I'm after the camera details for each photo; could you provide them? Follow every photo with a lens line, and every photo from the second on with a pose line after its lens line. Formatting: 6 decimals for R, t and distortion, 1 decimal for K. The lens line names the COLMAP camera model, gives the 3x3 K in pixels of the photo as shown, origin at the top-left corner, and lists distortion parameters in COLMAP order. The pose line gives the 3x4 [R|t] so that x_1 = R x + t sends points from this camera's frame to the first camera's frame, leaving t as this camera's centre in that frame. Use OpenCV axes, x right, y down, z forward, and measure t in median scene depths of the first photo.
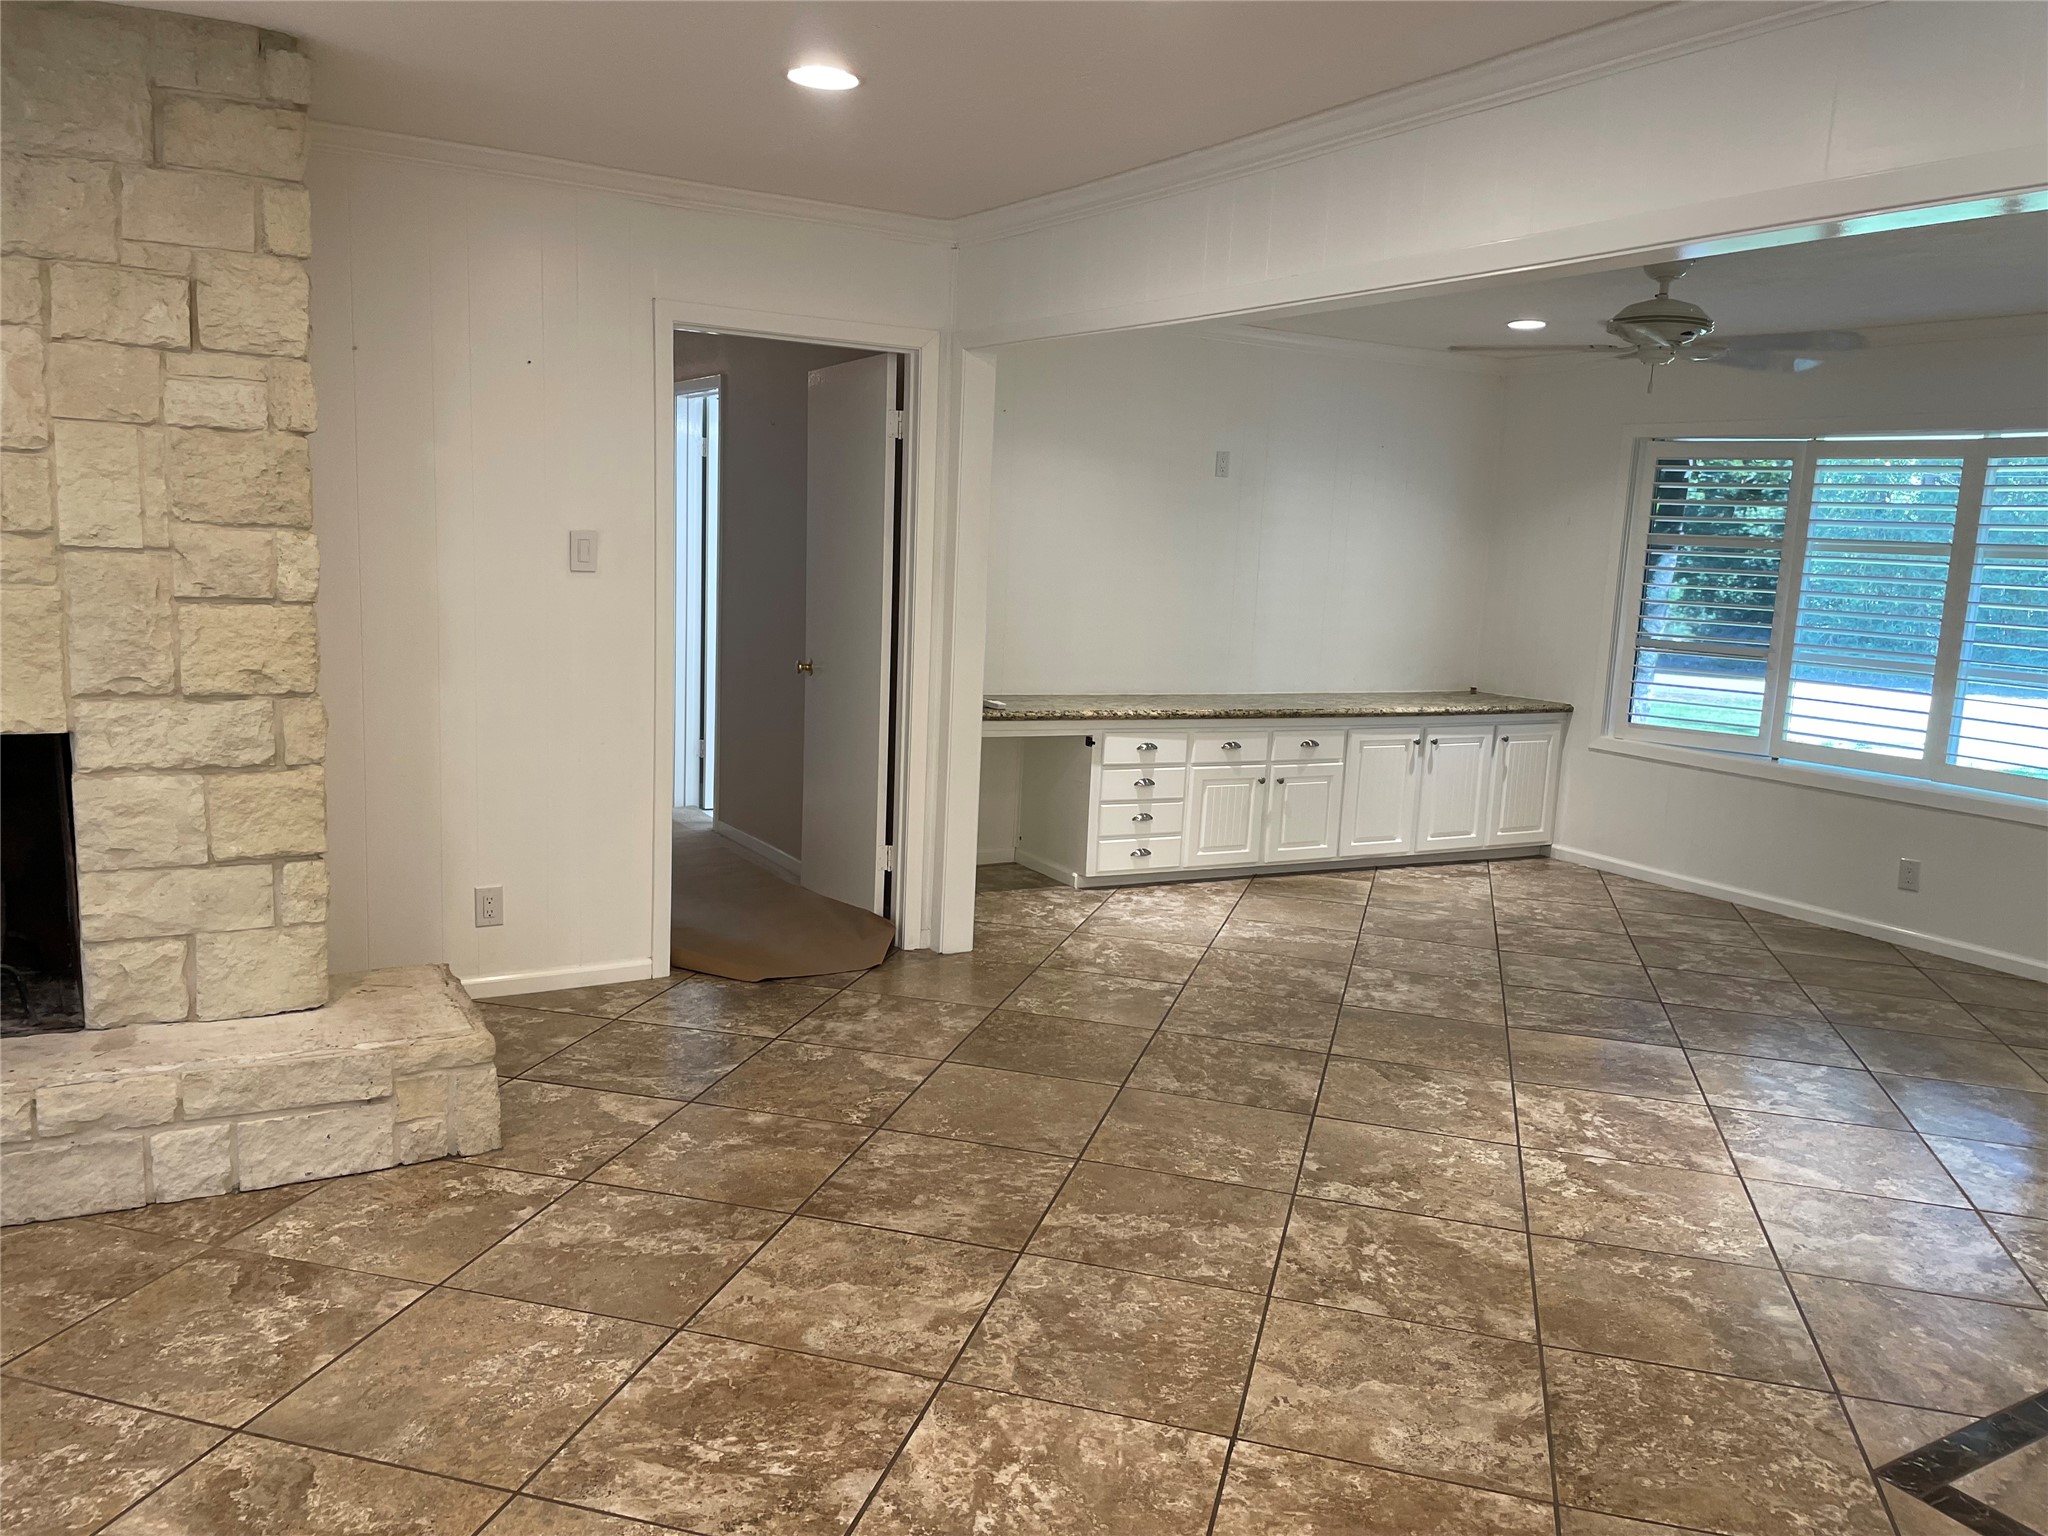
lens RADIAL K [[1534.6, 0, 1014.9], [0, 1534.6, 775.2], [0, 0, 1]] dist [0.077010, -0.101250]
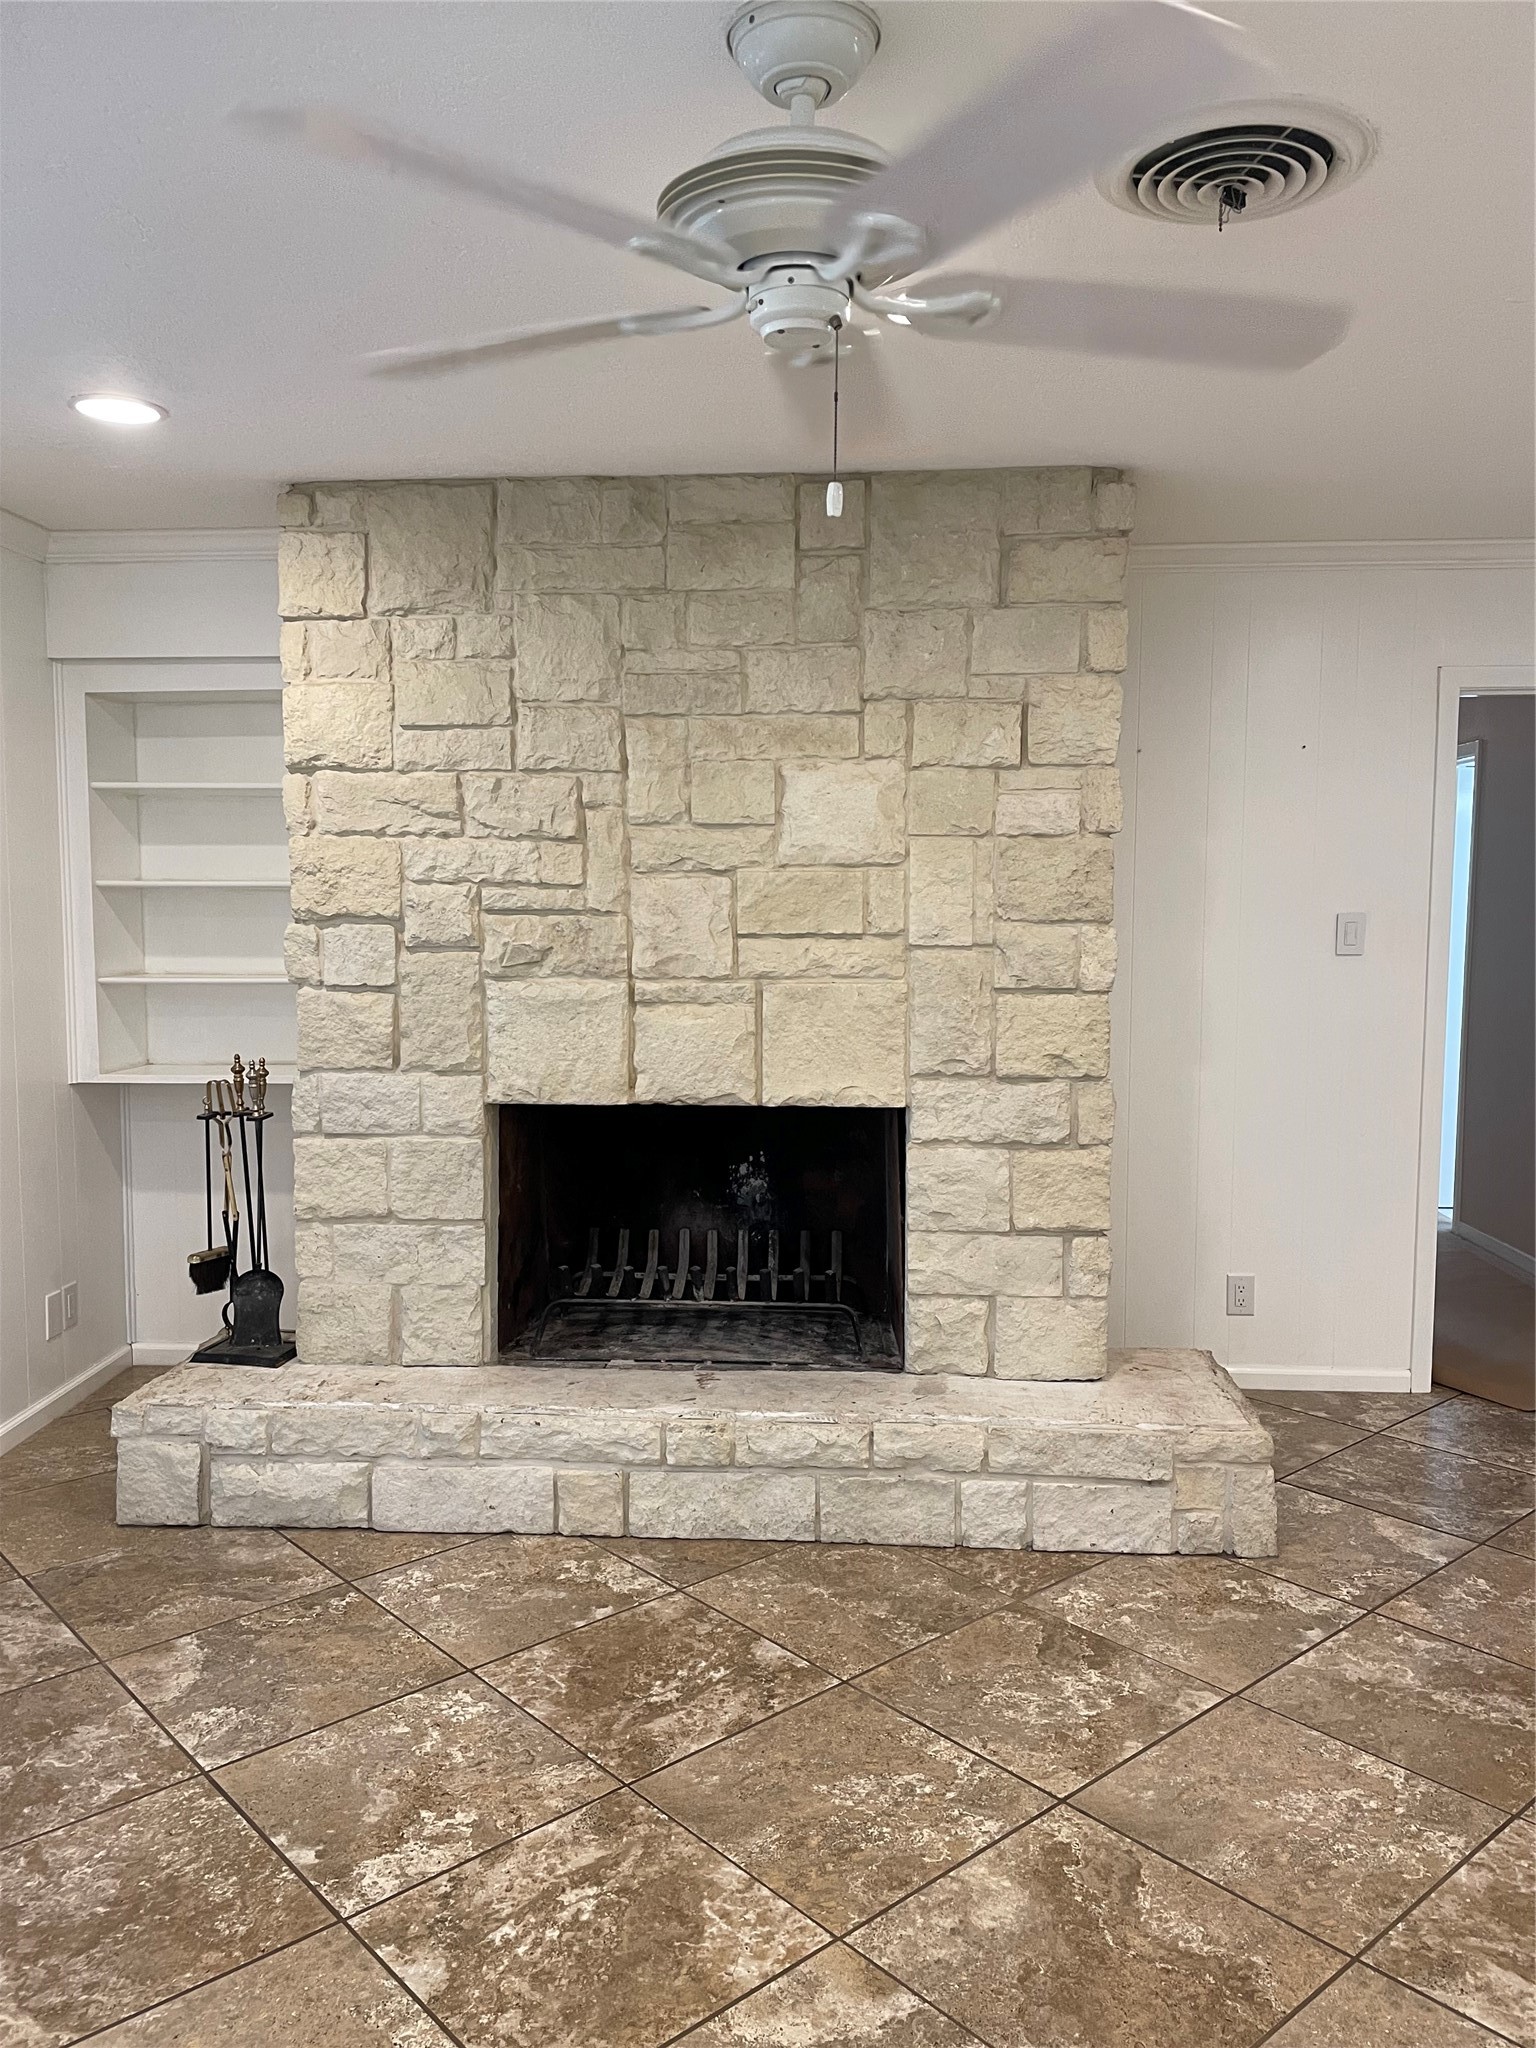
lens RADIAL K [[1534.6, 0, 778.0], [0, 1534.6, 1038.2], [0, 0, 1]] dist [0.077010, -0.101250]
pose [[0.837619, 0.009289, -0.546176, -0.073992], [-0.051422, 0.996756, -0.061909, -0.003355], [0.543829, 0.079942, 0.835380, 0.005050]]
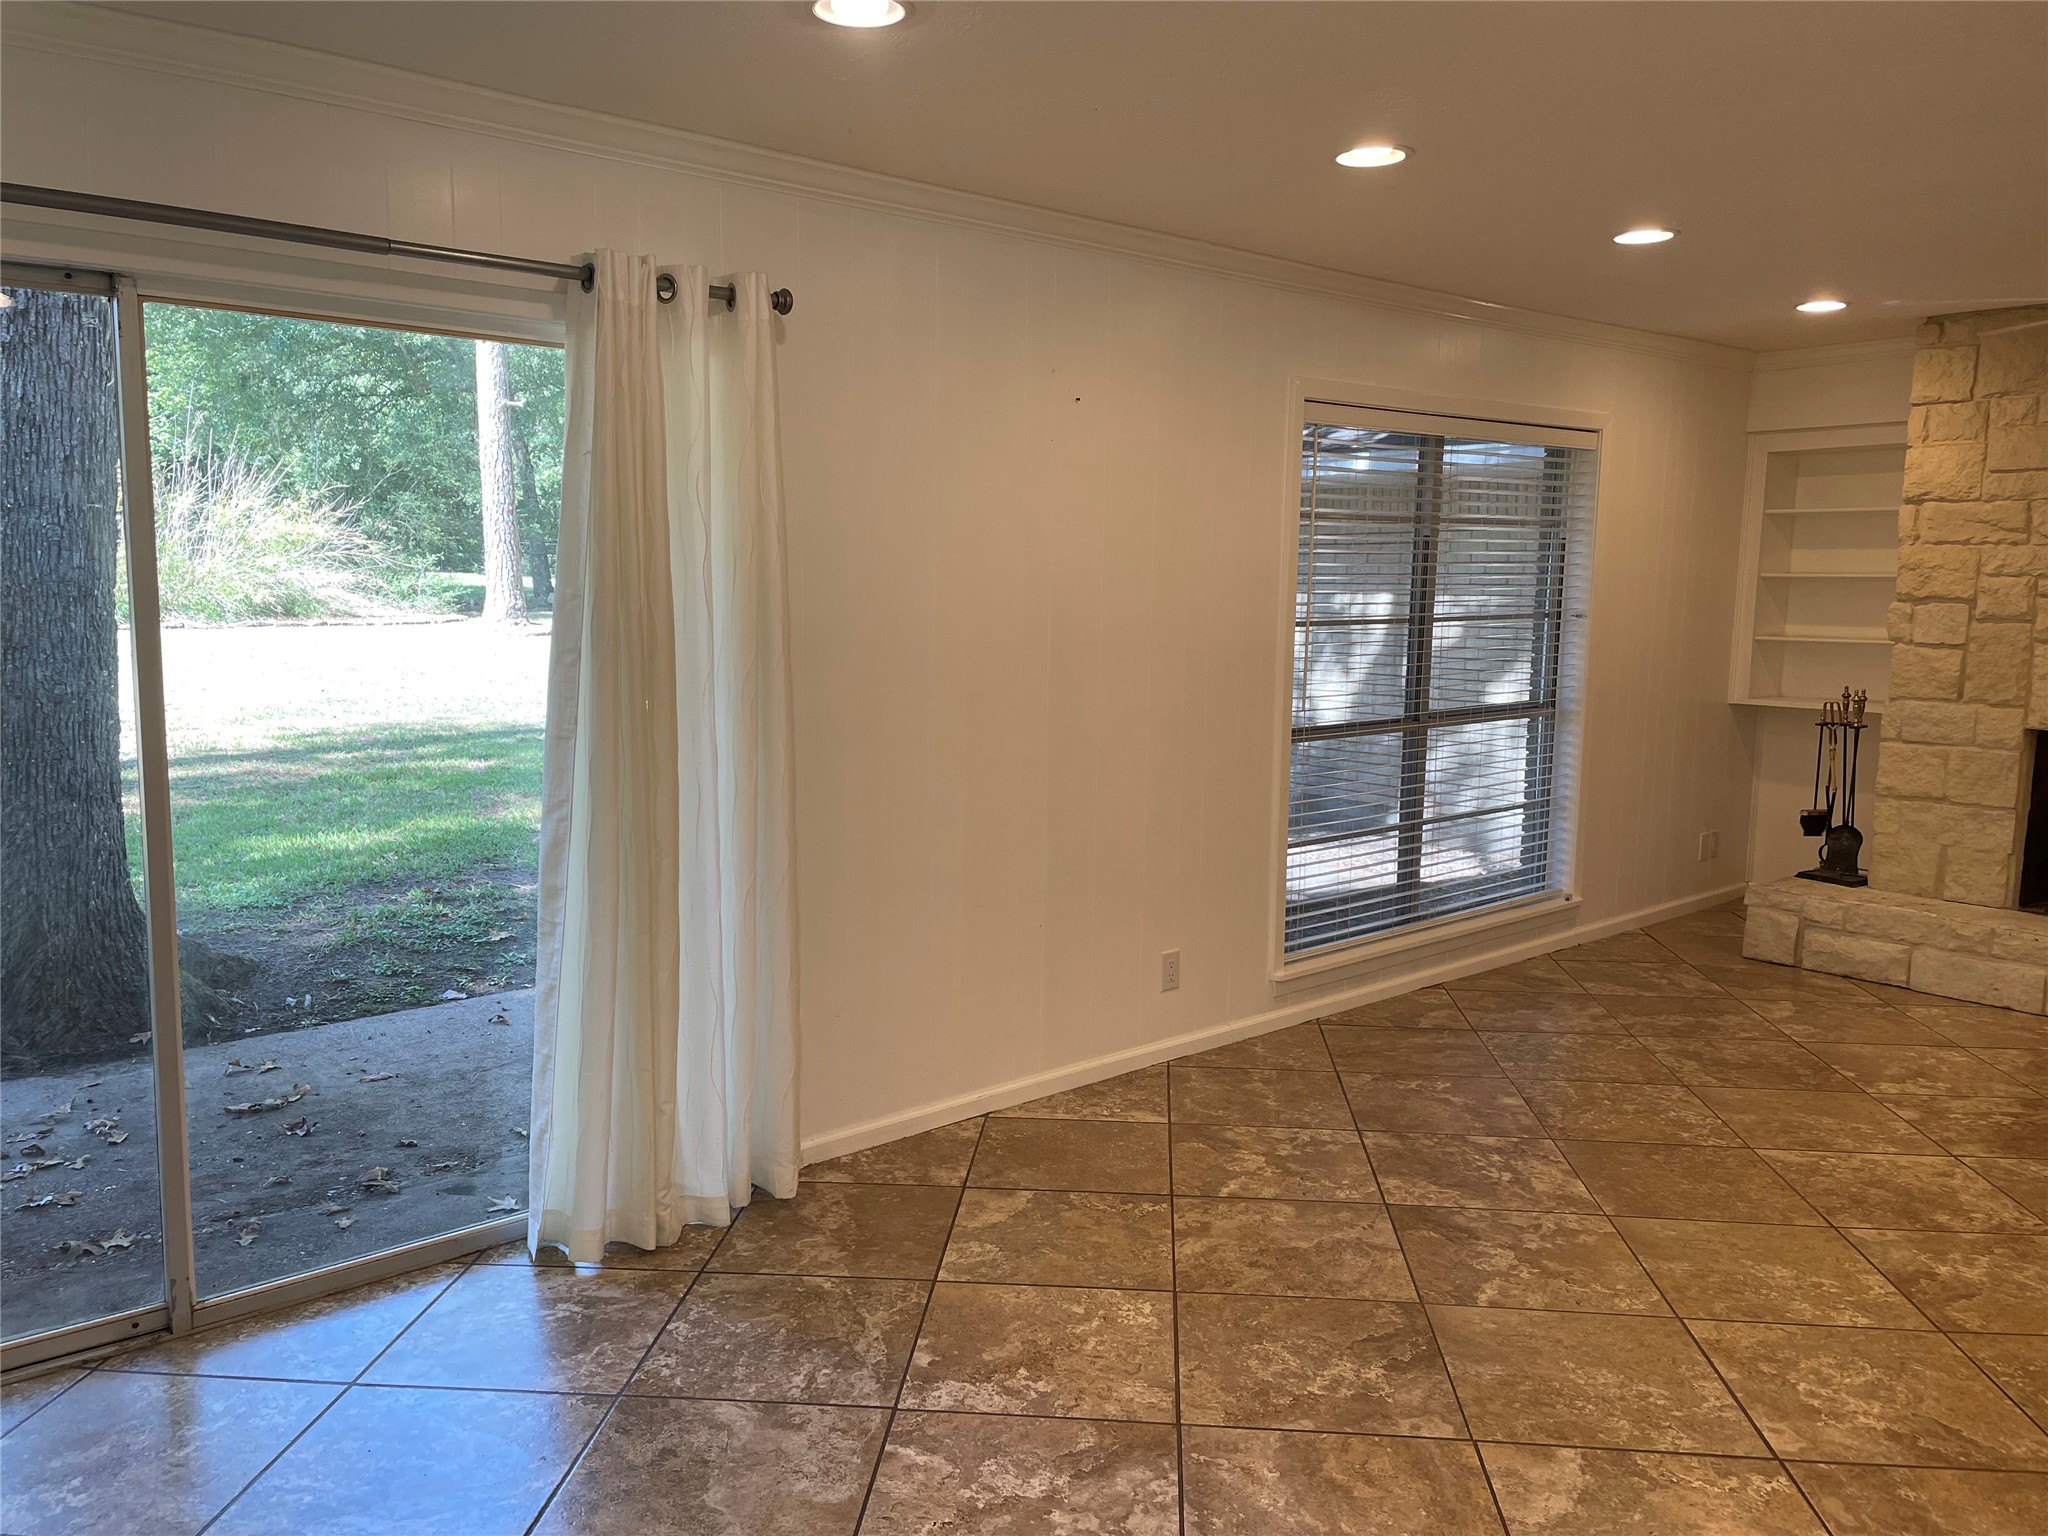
lens RADIAL K [[1534.6, 0, 1017.1], [0, 1534.6, 761.0], [0, 0, 1]] dist [0.077010, -0.101250]
pose [[0.174214, 0.078041, -0.981610, 0.652534], [-0.160369, 0.985794, 0.049911, 0.122936], [0.971561, 0.148725, 0.184255, -0.571168]]
